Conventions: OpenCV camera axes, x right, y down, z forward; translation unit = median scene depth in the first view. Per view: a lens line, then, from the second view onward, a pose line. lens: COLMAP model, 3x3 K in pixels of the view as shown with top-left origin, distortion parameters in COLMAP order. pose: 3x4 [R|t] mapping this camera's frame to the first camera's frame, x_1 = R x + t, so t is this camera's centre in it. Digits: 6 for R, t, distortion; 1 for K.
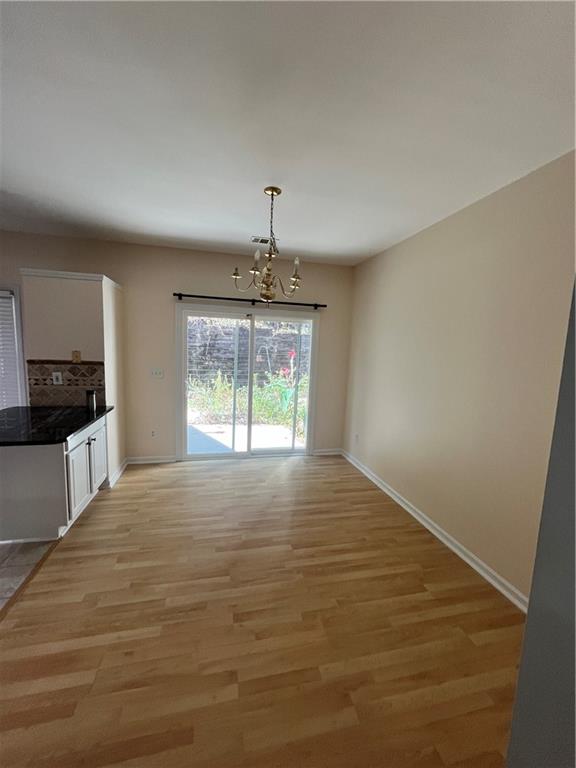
lens RADIAL K [[311.3, 0, 287.9], [0, 311.3, 383.8], [0, 0, 1]] dist [-0.003735, 0.000225]
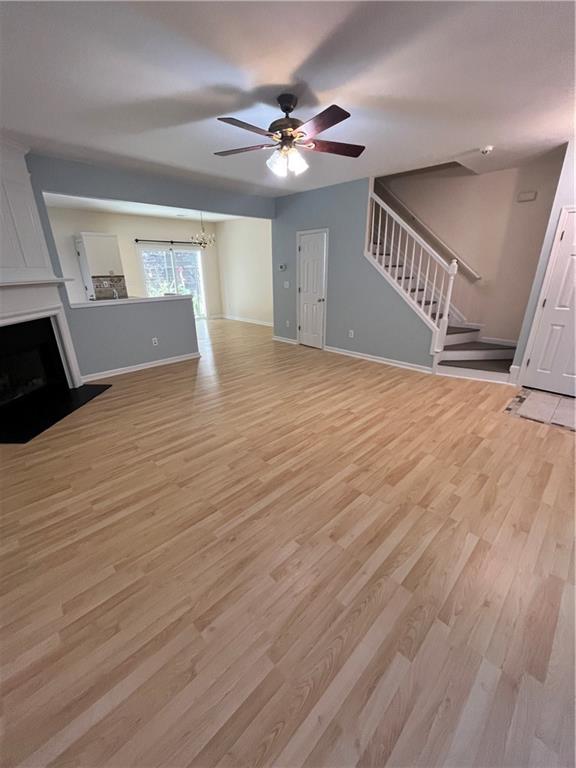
lens RADIAL K [[311.3, 0, 288.7], [0, 311.3, 382.6], [0, 0, 1]] dist [-0.003735, 0.000225]
pose [[0.851342, -0.230946, 0.471043, -0.832157], [0.110866, 0.956812, 0.268738, 0.204281], [-0.512763, -0.176566, 0.840178, -1.677630]]
